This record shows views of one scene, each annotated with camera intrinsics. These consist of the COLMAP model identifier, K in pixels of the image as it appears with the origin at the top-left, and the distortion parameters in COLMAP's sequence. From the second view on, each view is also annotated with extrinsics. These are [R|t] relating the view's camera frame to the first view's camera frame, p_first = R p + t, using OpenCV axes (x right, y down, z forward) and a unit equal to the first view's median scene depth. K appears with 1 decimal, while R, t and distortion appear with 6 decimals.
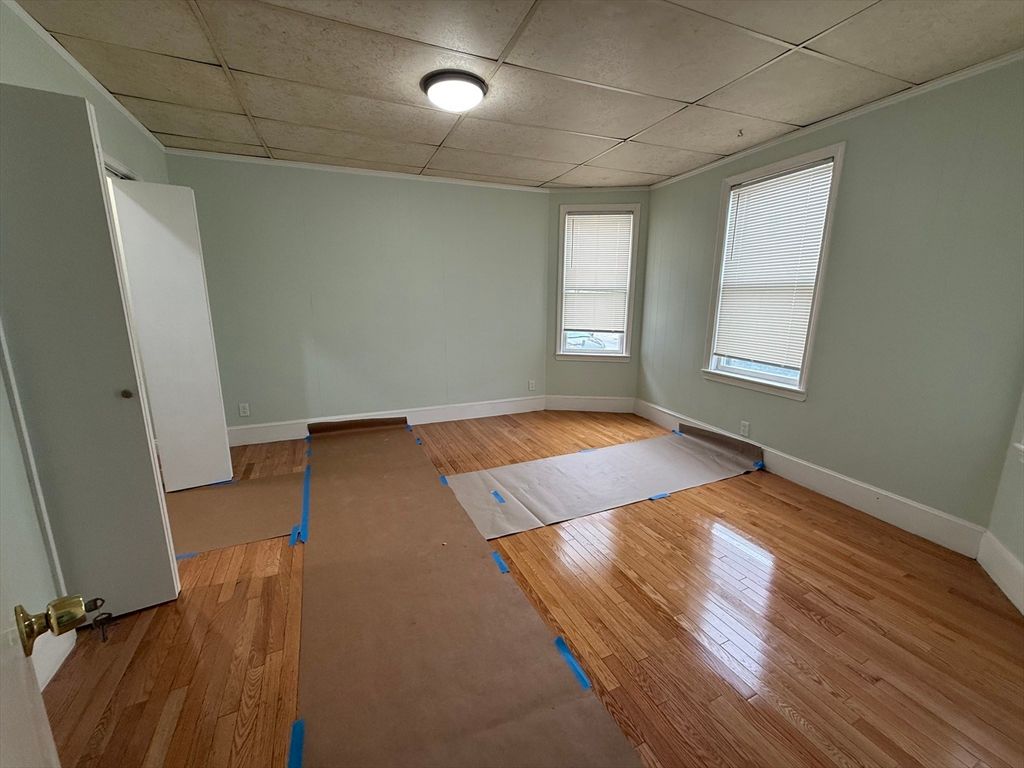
lens RADIAL K [[403.7, 0, 509.2], [0, 403.7, 380.7], [0, 0, 1]] dist [-0.003201, 0.000471]
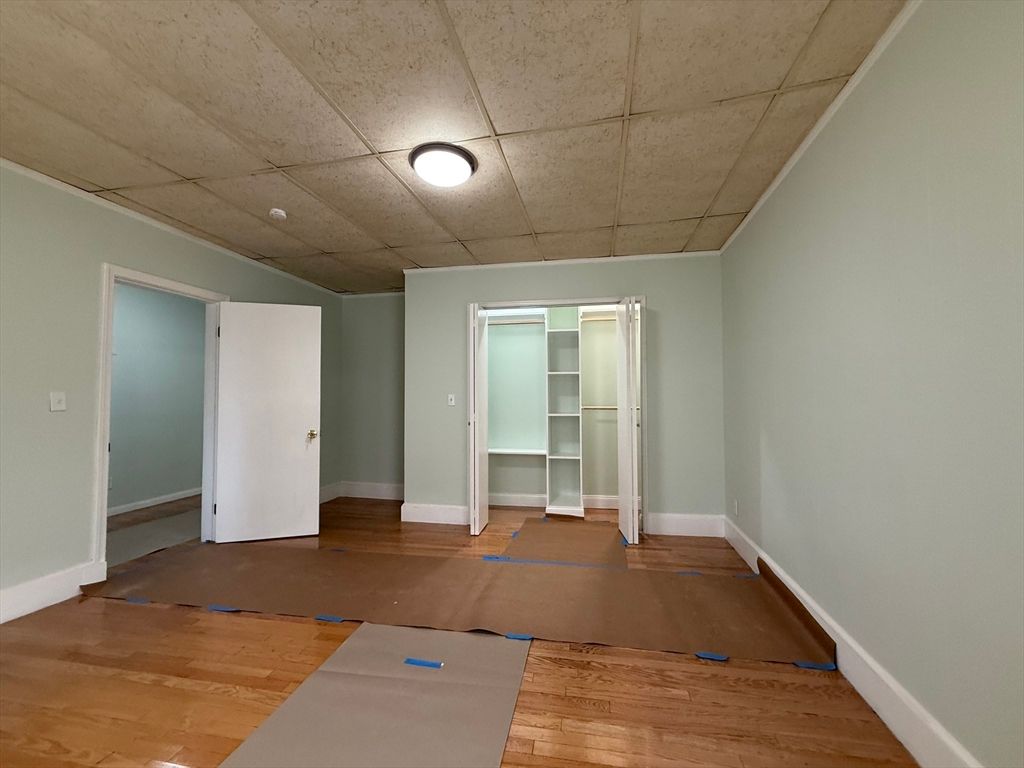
lens RADIAL K [[403.7, 0, 514.7], [0, 403.7, 382.4], [0, 0, 1]] dist [-0.003201, 0.000471]
pose [[-0.565692, -0.032523, -0.823975, 0.372890], [-0.166468, 0.983154, 0.075481, -0.198087], [0.807639, 0.179865, -0.561576, 1.182245]]
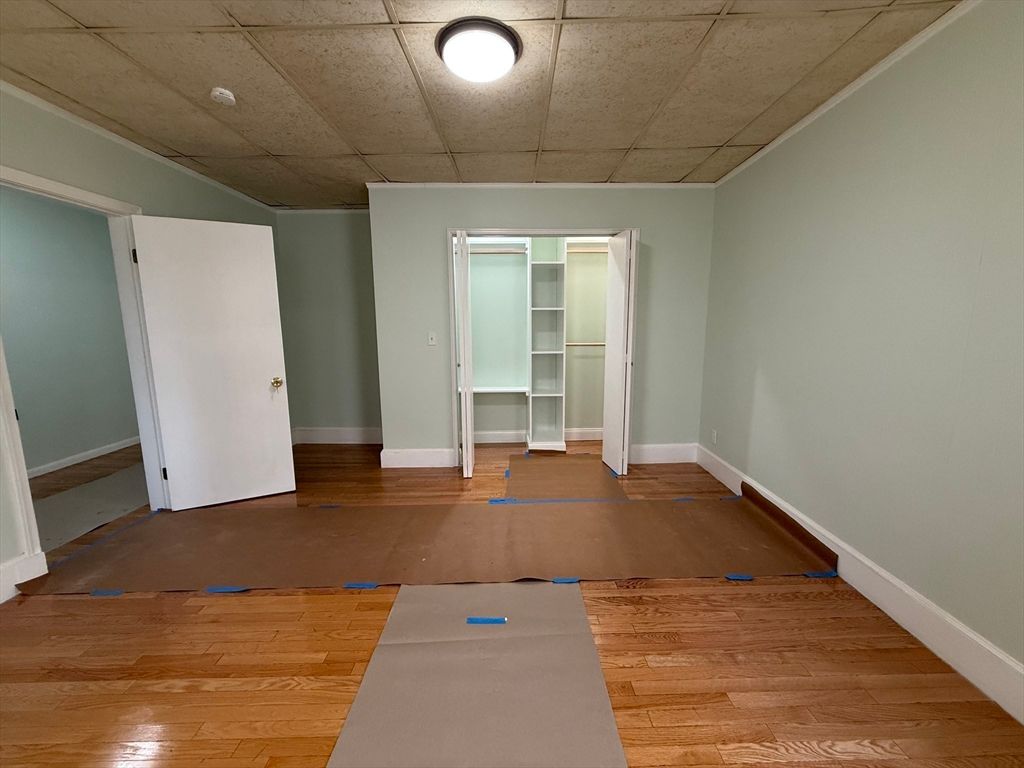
lens RADIAL K [[403.7, 0, 511.5], [0, 403.7, 379.9], [0, 0, 1]] dist [-0.003201, 0.000471]
pose [[-0.395215, 0.128053, -0.909619, 0.415678], [-0.181483, 0.959833, 0.213973, -0.191171], [0.900483, 0.249646, -0.356101, 0.983140]]
